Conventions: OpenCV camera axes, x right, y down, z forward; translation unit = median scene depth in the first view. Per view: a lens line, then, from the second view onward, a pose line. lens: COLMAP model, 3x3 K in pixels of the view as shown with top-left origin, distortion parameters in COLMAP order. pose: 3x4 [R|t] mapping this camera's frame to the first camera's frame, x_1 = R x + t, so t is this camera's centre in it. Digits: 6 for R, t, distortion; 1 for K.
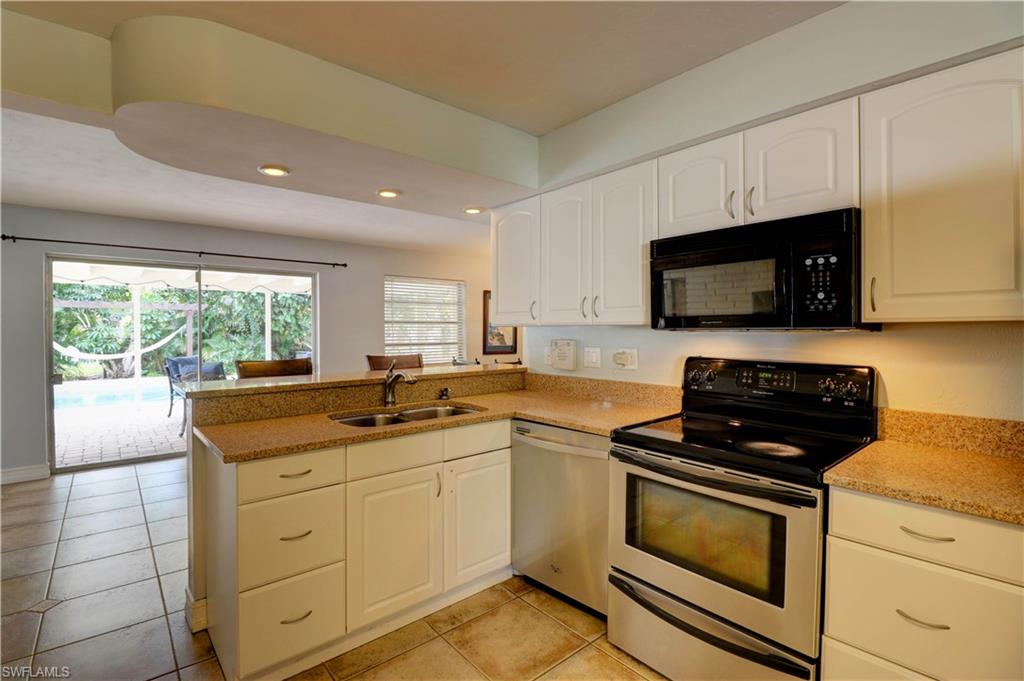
lens RADIAL K [[474.4, 0, 506.6], [0, 474.4, 334.2], [0, 0, 1]] dist [-0.001591, -0.011217]
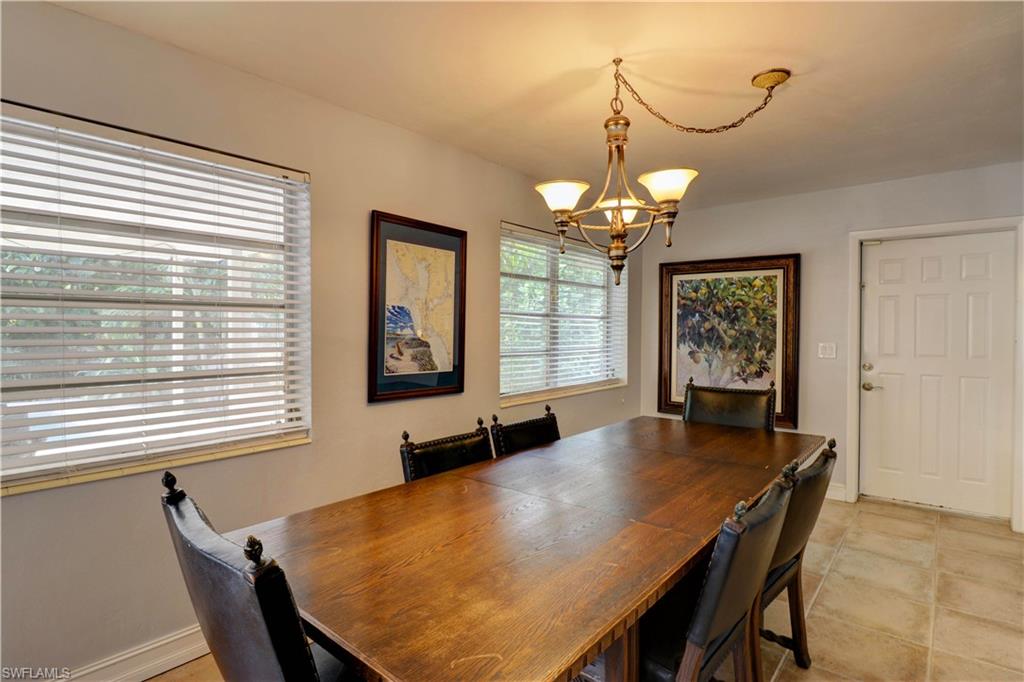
lens RADIAL K [[528.5, 0, 493.7], [0, 528.5, 336.0], [0, 0, 1]] dist [0.001707, -0.002434]
pose [[0.990946, 0.004296, 0.134189, -0.015601], [-0.004877, 0.999980, 0.003999, -0.007941], [-0.134169, -0.004618, 0.990948, 0.791516]]
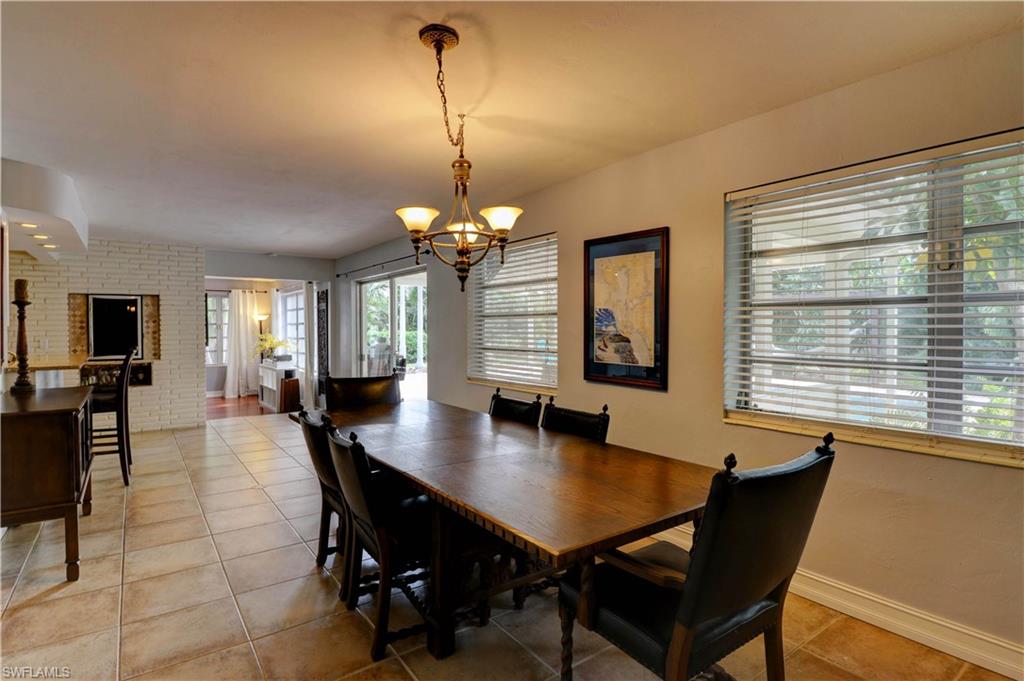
lens RADIAL K [[528.5, 0, 514.9], [0, 528.5, 336.8], [0, 0, 1]] dist [0.001707, -0.002434]
pose [[-0.087622, 0.021899, -0.995913, 0.602736], [-0.006689, 0.999723, 0.022571, -0.013555], [0.996131, 0.008639, -0.087451, 1.249016]]
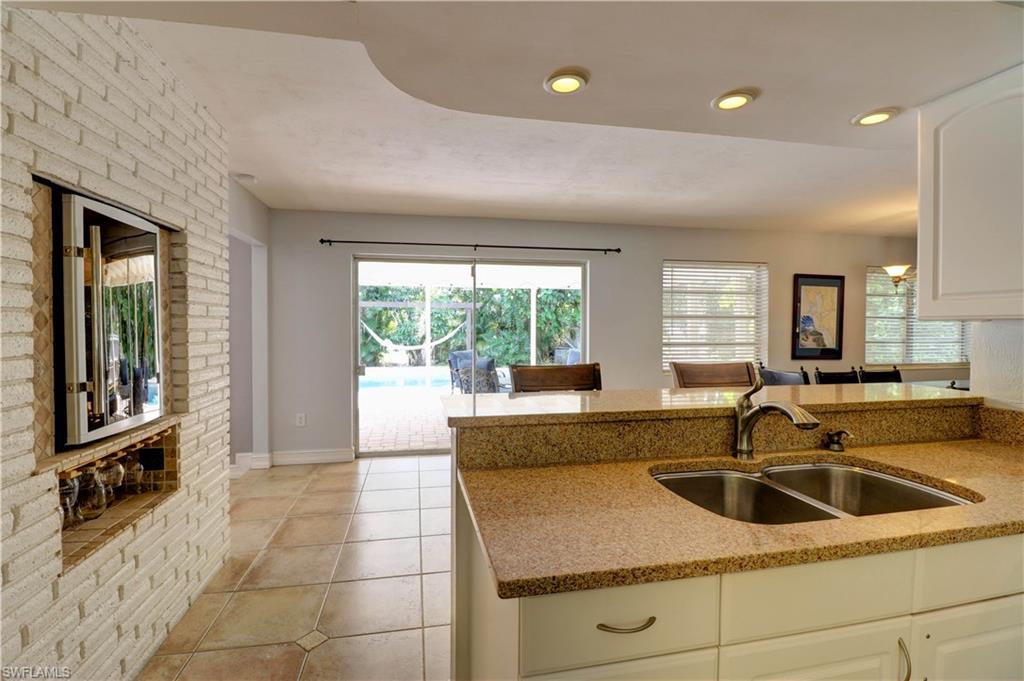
lens RADIAL K [[474.4, 0, 503.4], [0, 474.4, 335.5], [0, 0, 1]] dist [-0.001591, -0.011217]
pose [[0.867721, 0.013241, -0.496876, -0.094338], [-0.008149, 0.999890, 0.012415, -0.000891], [0.496985, -0.006724, 0.867733, 0.154879]]
